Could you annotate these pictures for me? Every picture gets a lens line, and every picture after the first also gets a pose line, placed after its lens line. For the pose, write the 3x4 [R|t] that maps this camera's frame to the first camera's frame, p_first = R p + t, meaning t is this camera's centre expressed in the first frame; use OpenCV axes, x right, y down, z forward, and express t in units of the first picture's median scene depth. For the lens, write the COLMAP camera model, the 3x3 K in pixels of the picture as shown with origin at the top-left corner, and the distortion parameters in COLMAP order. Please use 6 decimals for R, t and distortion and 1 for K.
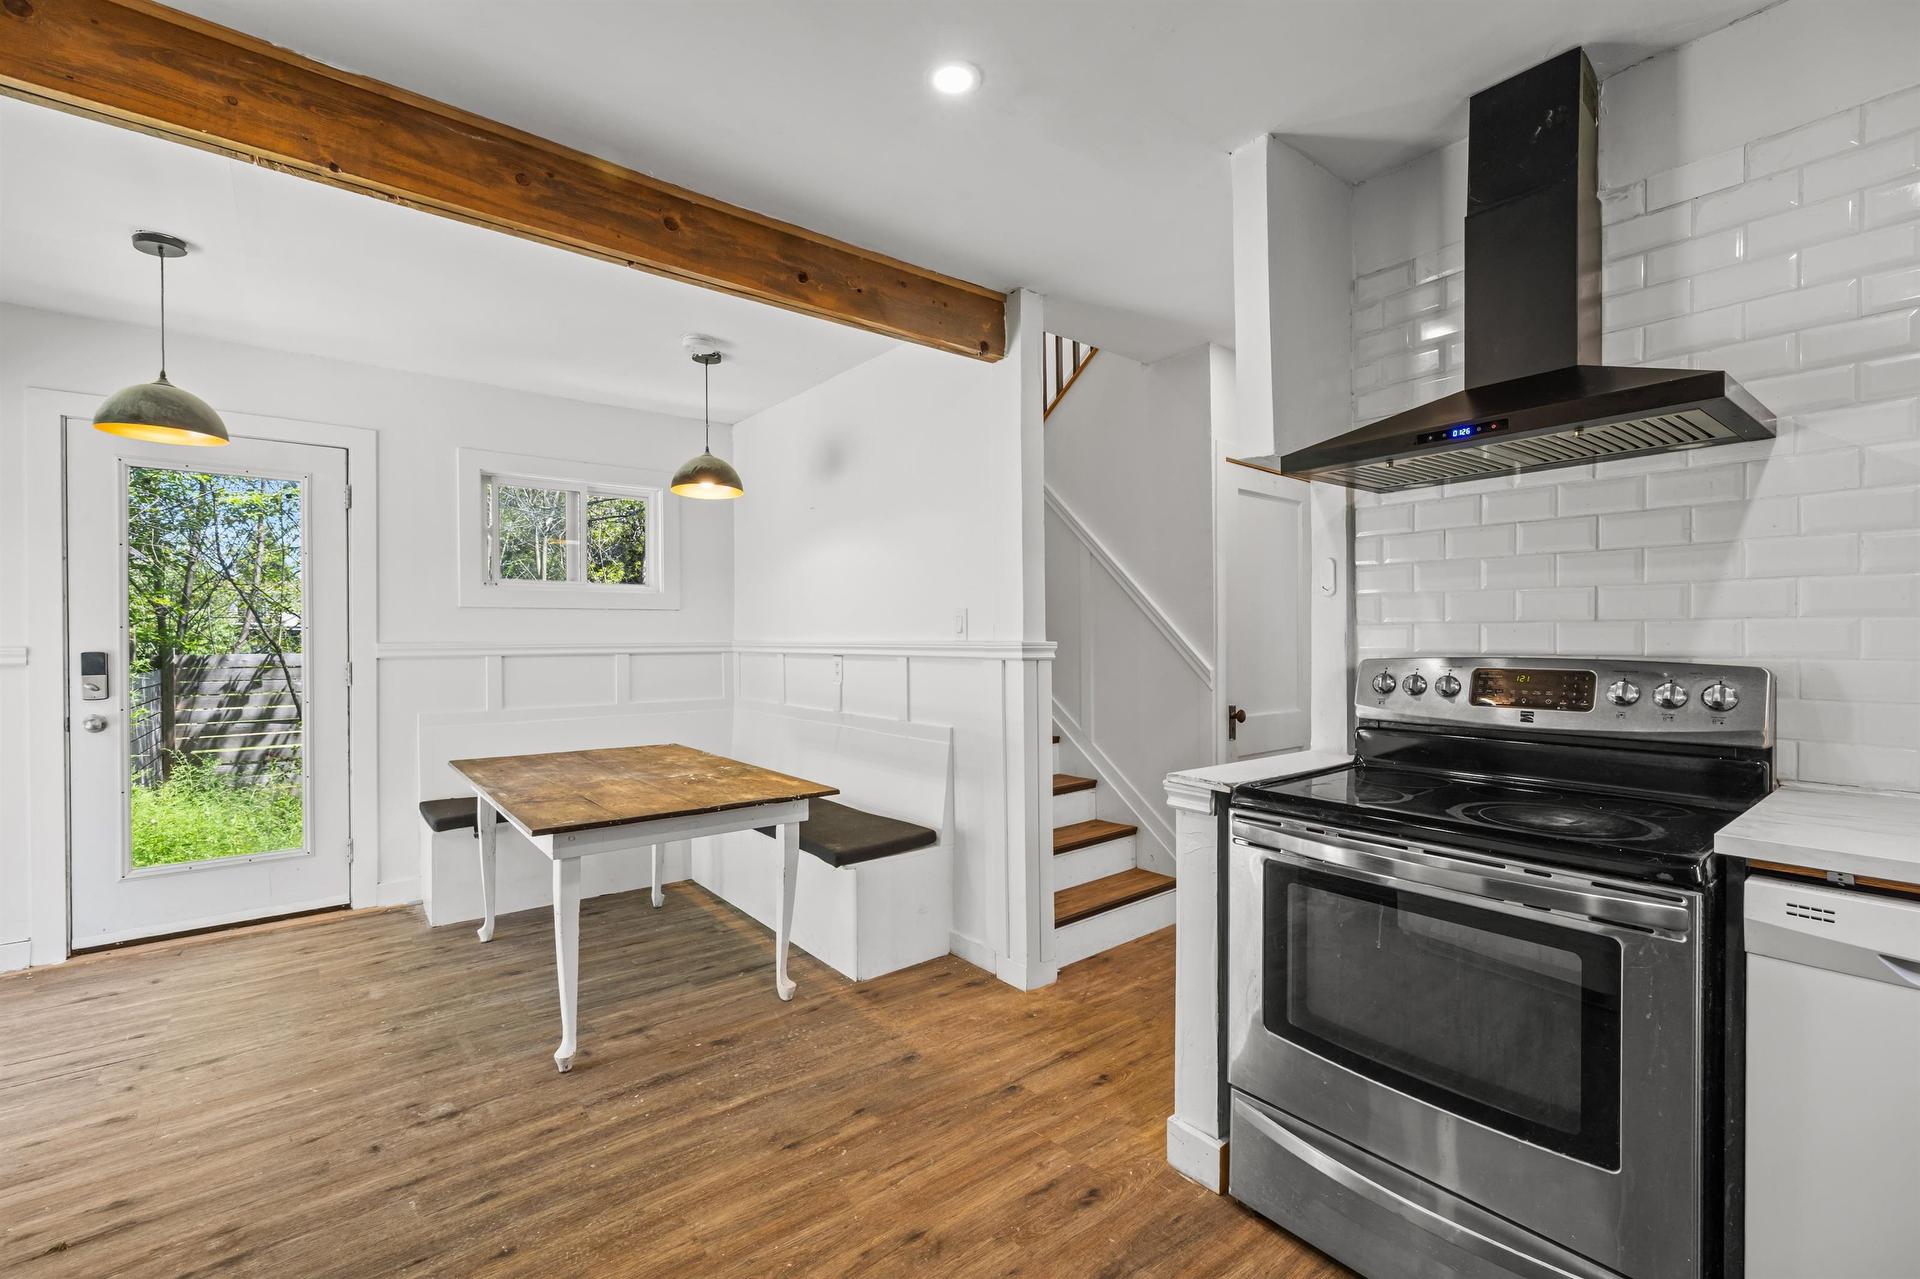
lens RADIAL K [[829.9, 0, 957.5], [0, 829.9, 642.4], [0, 0, 1]] dist [-0.000233, -0.000475]
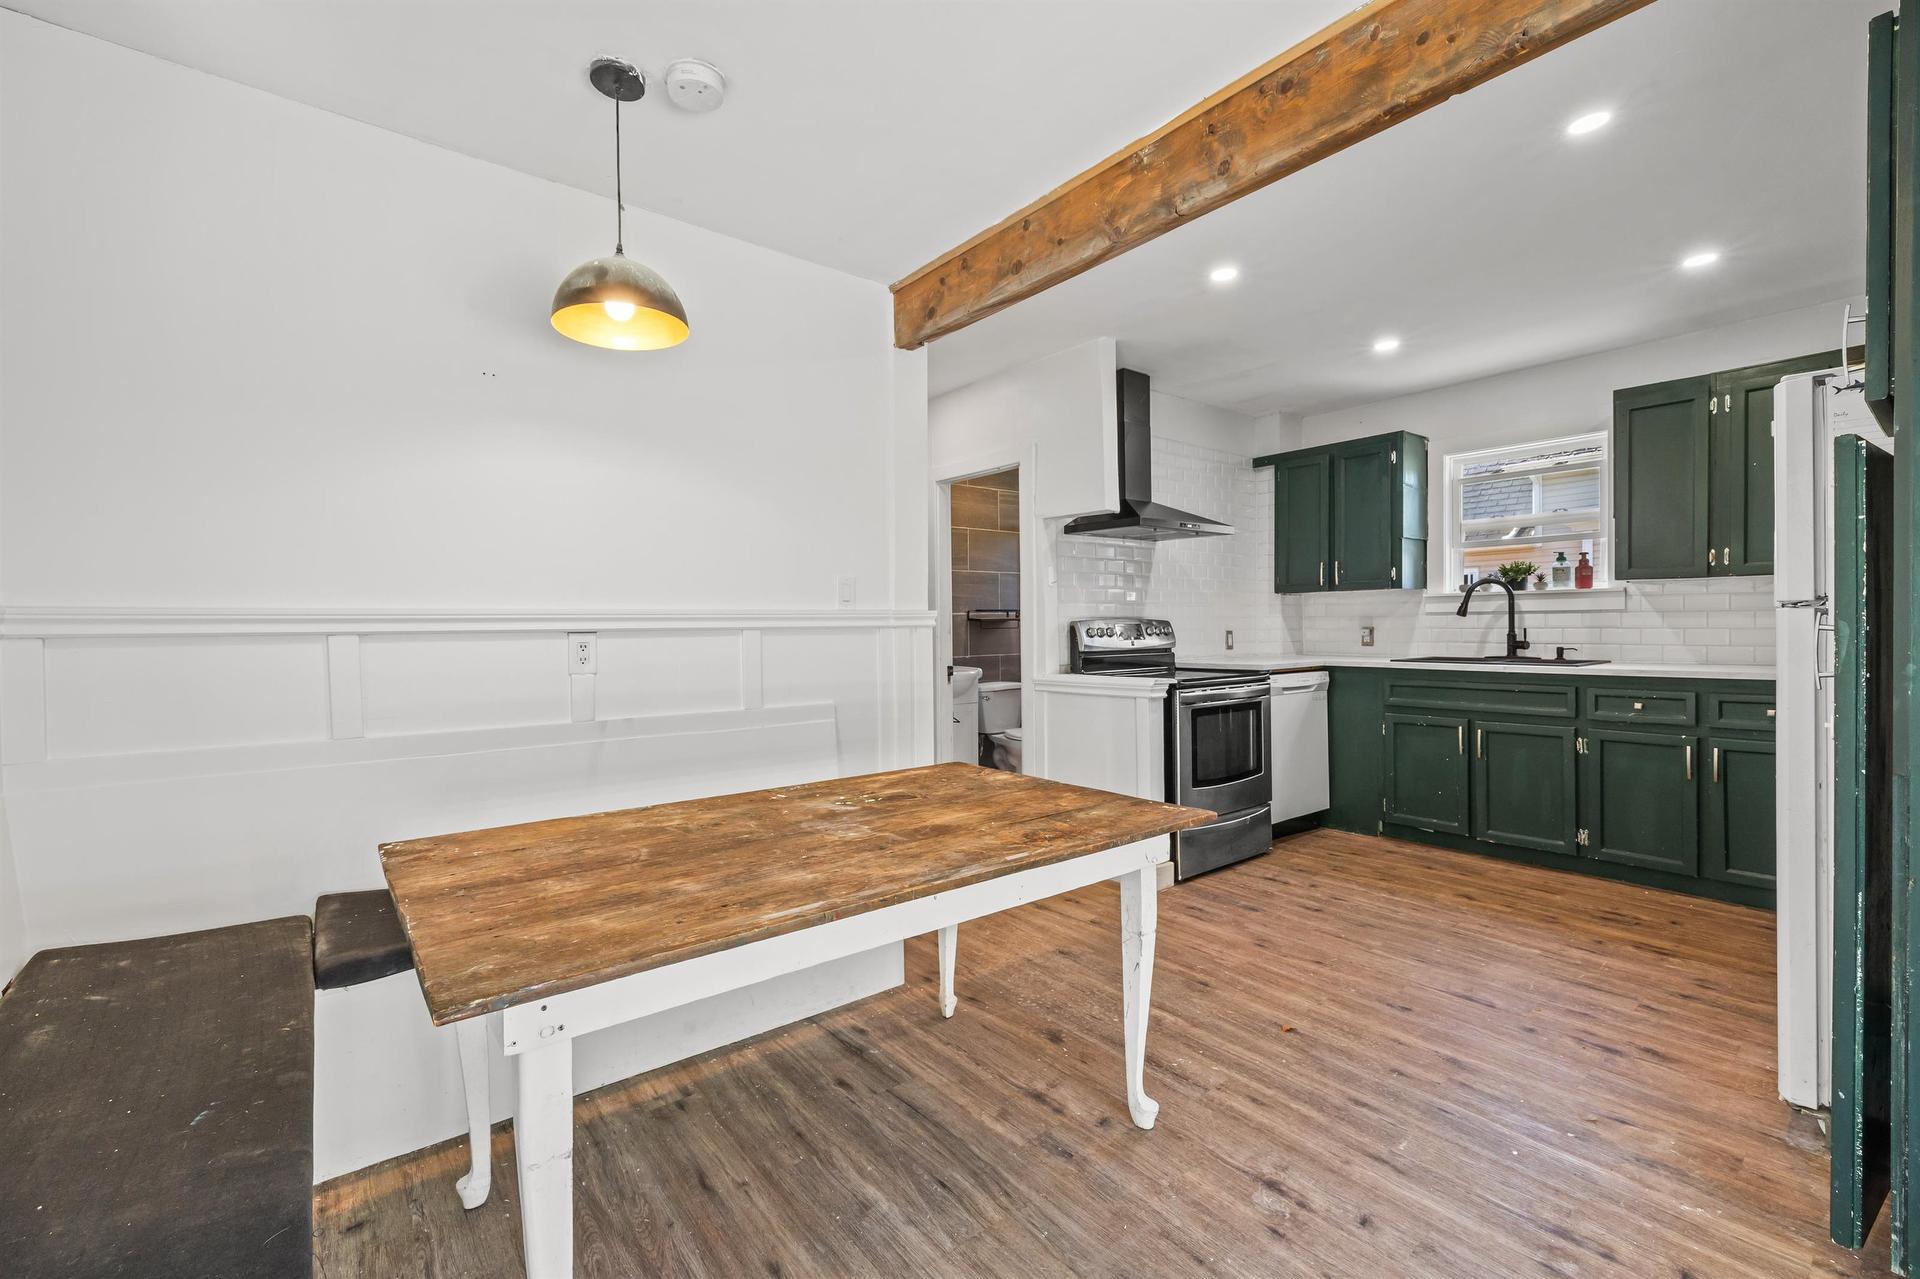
lens RADIAL K [[810.3, 0, 949.6], [0, 810.3, 637.6], [0, 0, 1]] dist [-0.002495, 0.000362]
pose [[-0.003133, -0.012595, 0.999916, -1.562517], [0.017886, 0.999760, 0.012649, 0.033671], [-0.999835, 0.017924, -0.002907, 1.476878]]
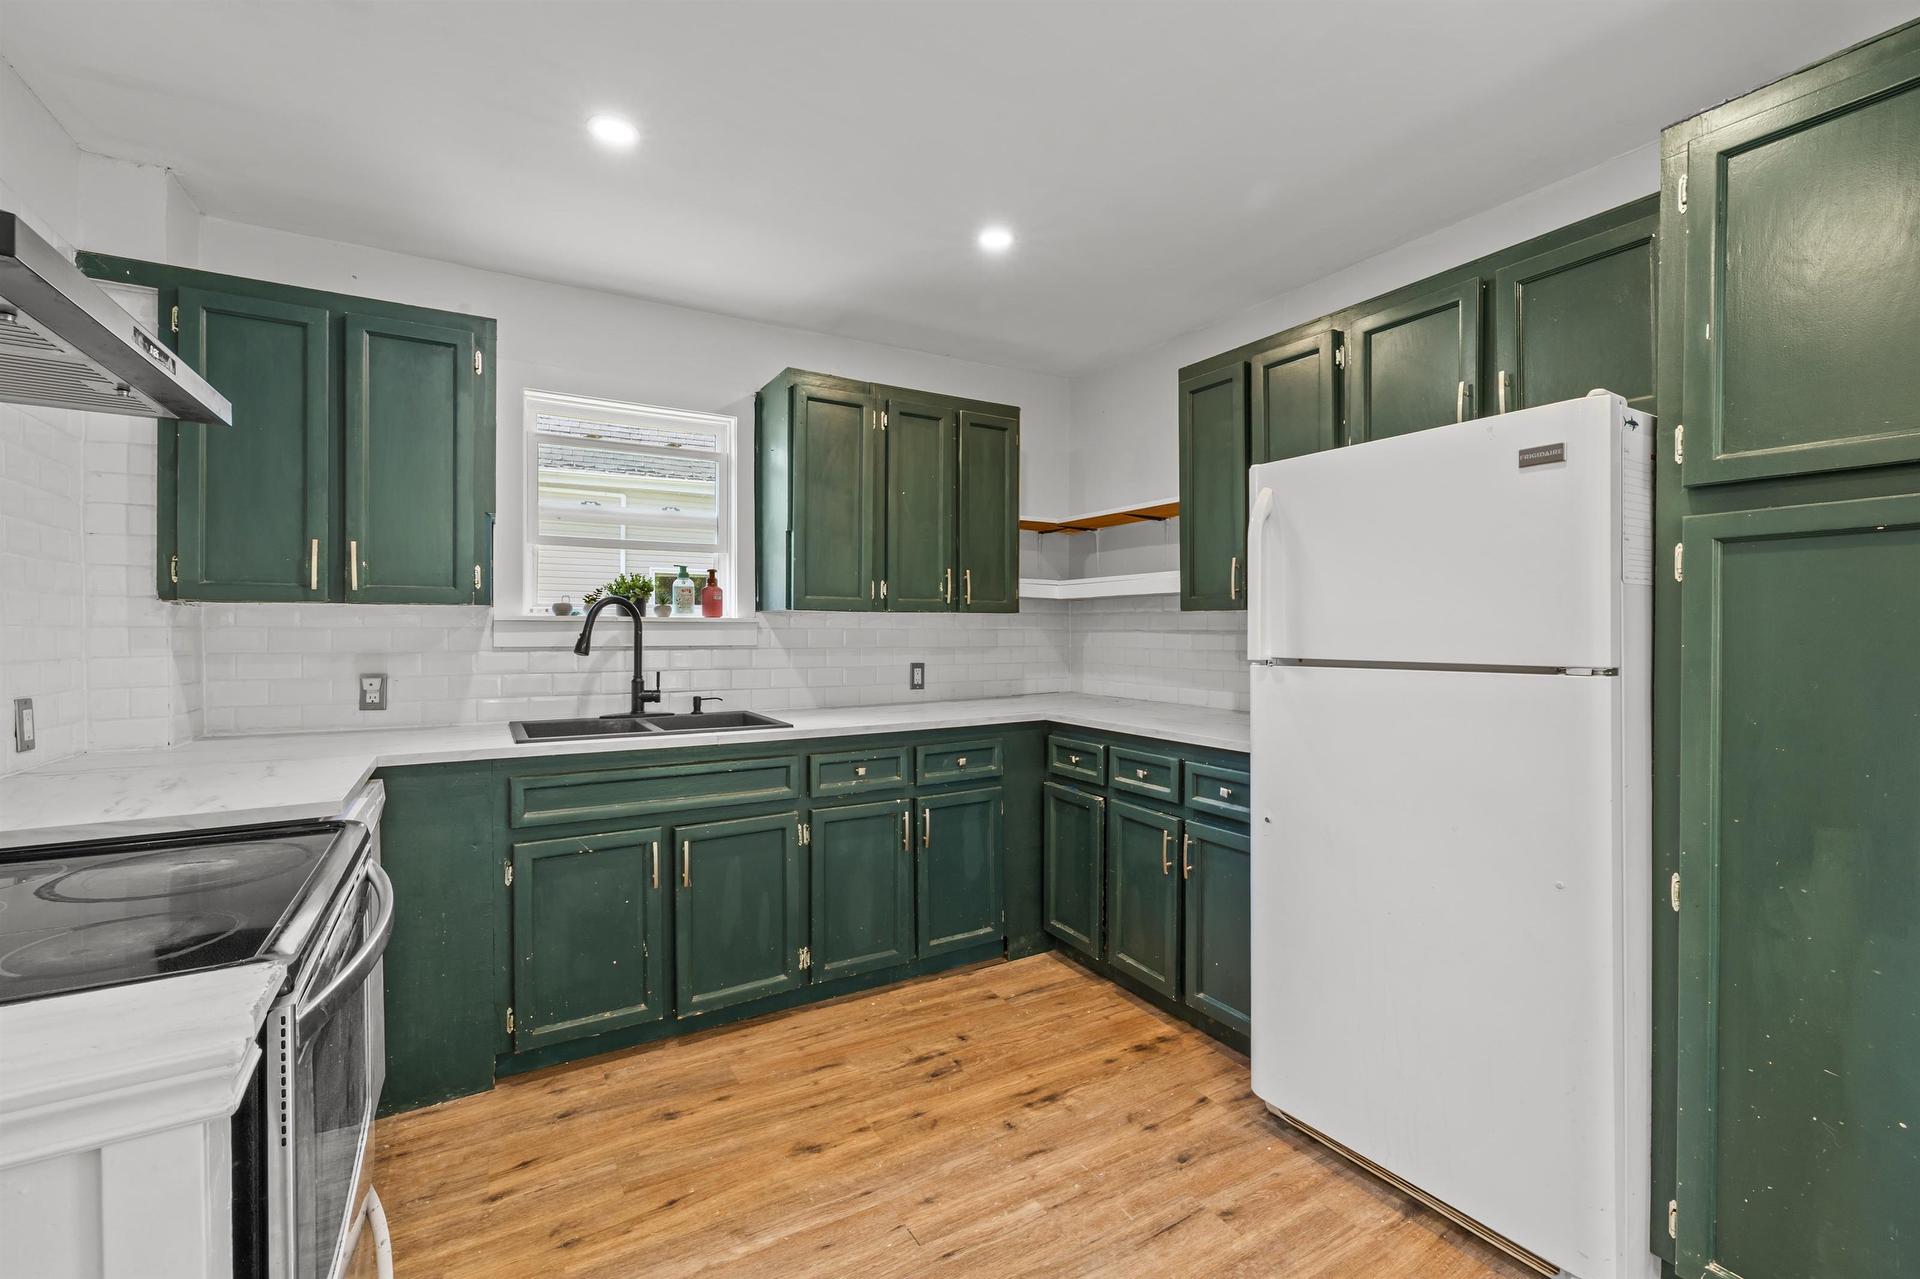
lens RADIAL K [[810.3, 0, 949.6], [0, 810.3, 637.6], [0, 0, 1]] dist [-0.002495, 0.000362]
pose [[-0.990289, 0.000455, 0.139022, -0.122418], [0.002617, 0.999878, 0.015367, -0.021847], [-0.138998, 0.015581, -0.990170, 1.333425]]
